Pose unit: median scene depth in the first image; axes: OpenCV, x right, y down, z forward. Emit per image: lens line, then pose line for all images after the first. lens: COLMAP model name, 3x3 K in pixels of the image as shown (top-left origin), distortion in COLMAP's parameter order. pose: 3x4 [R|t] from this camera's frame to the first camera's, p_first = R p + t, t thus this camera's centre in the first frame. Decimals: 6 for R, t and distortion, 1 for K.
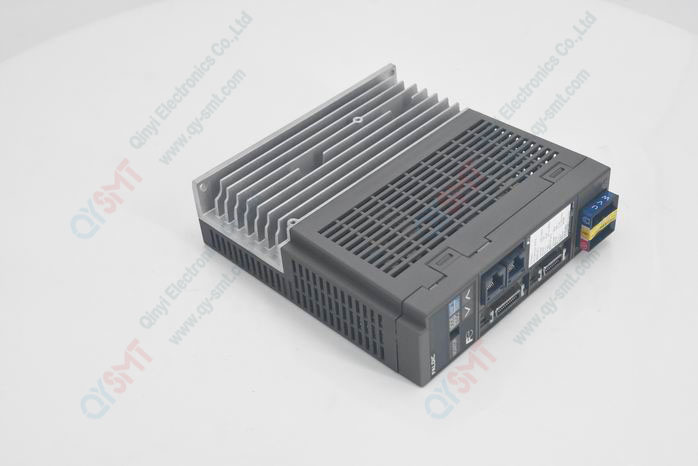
lens RADIAL K [[1006.0, 0, 349.0], [0, 1006.0, 233.0], [0, 0, 1]] dist [0.011647, 0.004535]
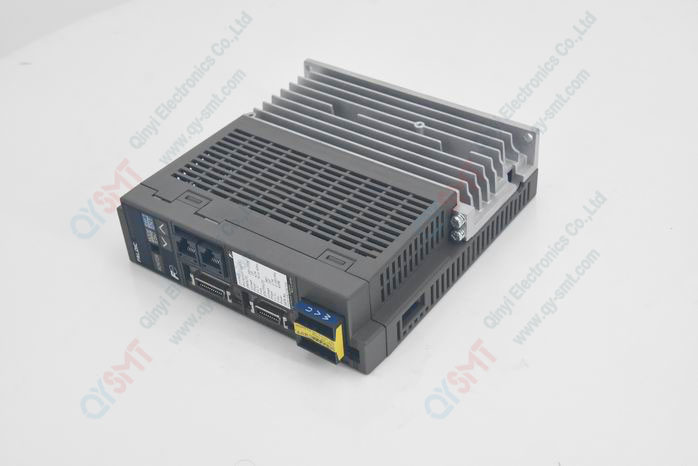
lens RADIAL K [[1006.0, 0, 349.0], [0, 1006.0, 233.0], [0, 0, 1]] dist [0.011647, 0.004535]
pose [[0.164531, 0.666623, -0.727010, 0.861013], [-0.596282, 0.654350, 0.465053, -0.508780], [0.785734, 0.356988, 0.505156, 0.569041]]
